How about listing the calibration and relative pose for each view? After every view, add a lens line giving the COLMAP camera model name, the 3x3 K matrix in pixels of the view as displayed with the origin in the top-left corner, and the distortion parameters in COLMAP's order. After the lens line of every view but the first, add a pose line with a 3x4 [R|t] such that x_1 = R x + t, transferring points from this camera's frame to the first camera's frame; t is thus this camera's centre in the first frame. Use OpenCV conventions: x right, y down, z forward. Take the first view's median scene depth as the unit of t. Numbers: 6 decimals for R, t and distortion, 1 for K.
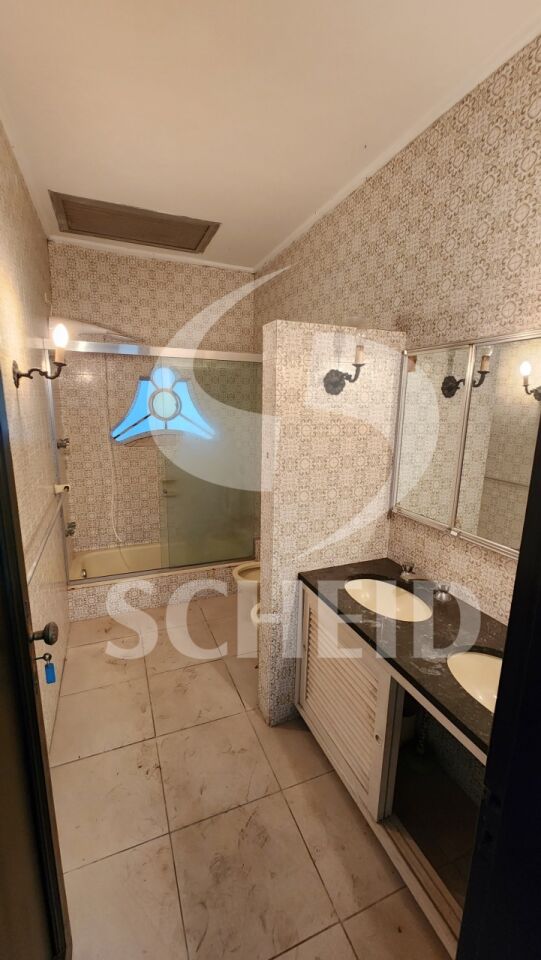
lens RADIAL K [[388.7, 0, 270.5], [0, 388.7, 482.8], [0, 0, 1]] dist [-0.000838, 0.000237]
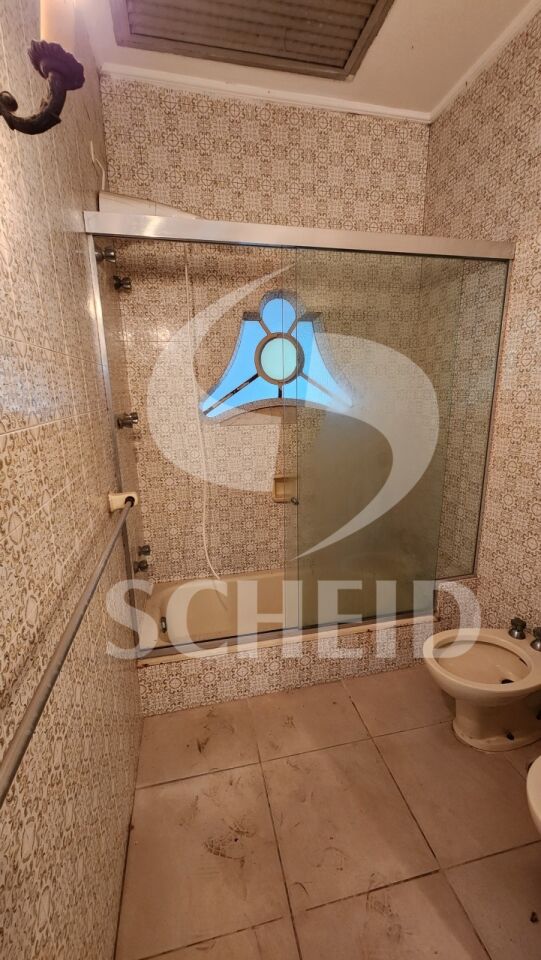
lens RADIAL K [[388.7, 0, 270.6], [0, 388.7, 479.8], [0, 0, 1]] dist [-0.000838, 0.000237]
pose [[0.983874, 0.002573, -0.178842, -0.179343], [0.002670, 0.999574, 0.029067, -0.022462], [0.178841, -0.029075, 0.983448, 0.382472]]
